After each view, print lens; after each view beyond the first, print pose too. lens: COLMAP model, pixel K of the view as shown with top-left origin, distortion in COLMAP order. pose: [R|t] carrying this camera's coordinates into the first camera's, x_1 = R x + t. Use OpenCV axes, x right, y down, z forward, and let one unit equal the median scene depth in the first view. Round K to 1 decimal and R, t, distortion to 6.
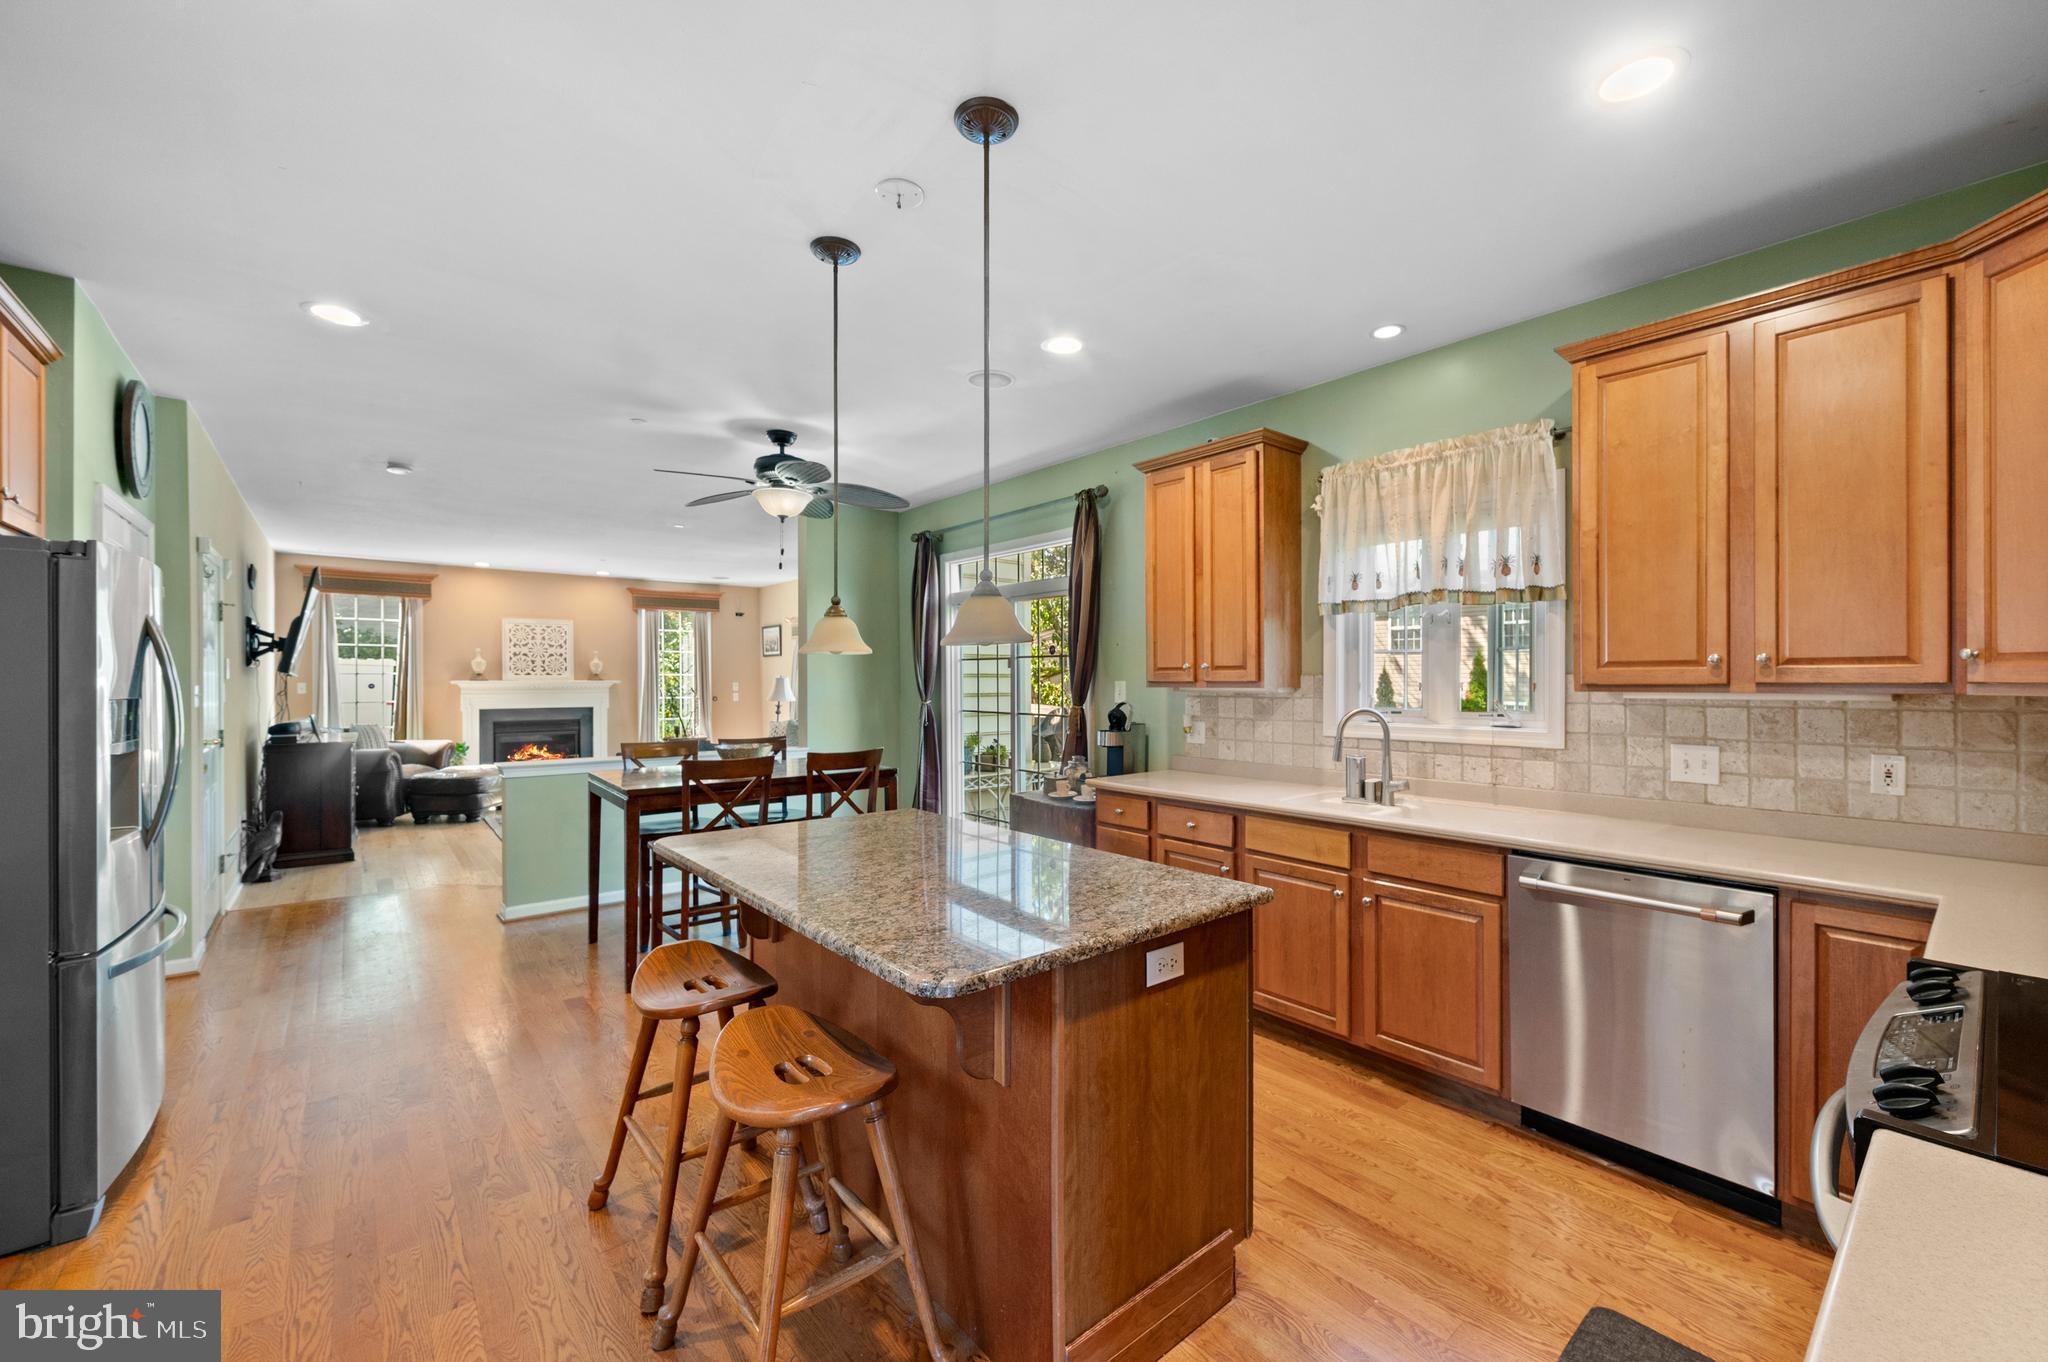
lens RADIAL K [[833.7, 0, 1013.3], [0, 833.7, 687.6], [0, 0, 1]] dist [-0.000723, 0.000351]
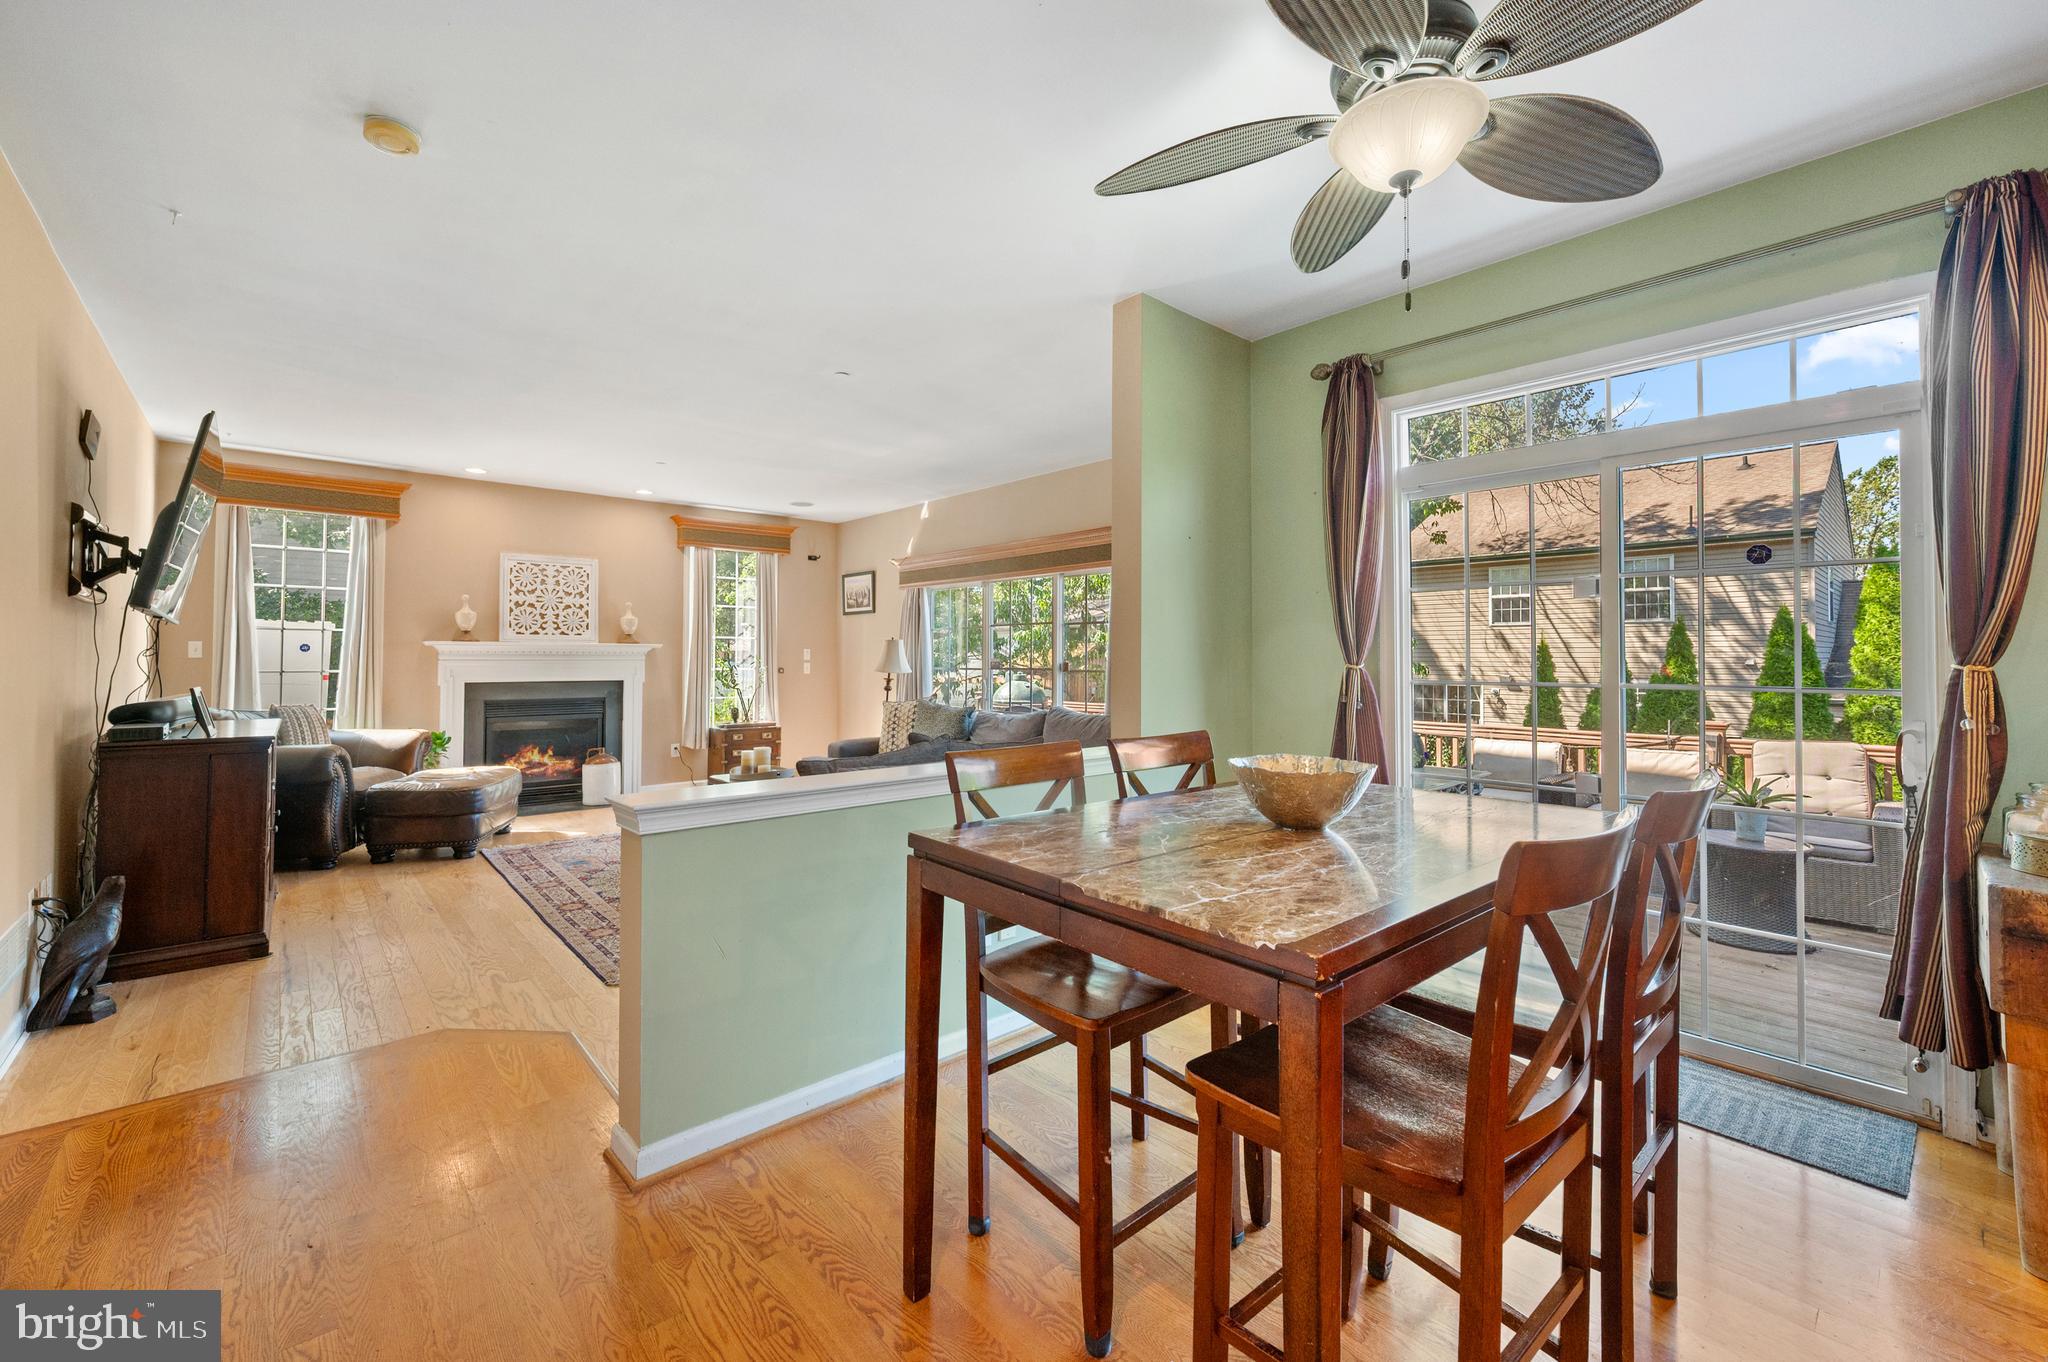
lens RADIAL K [[833.7, 0, 996.3], [0, 833.7, 641.2], [0, 0, 1]] dist [-0.000723, 0.000351]
pose [[0.999136, 0.003571, 0.041405, -0.247722], [-0.002244, 0.999483, -0.032062, 0.013397], [-0.041498, 0.031941, 0.998628, 0.314665]]
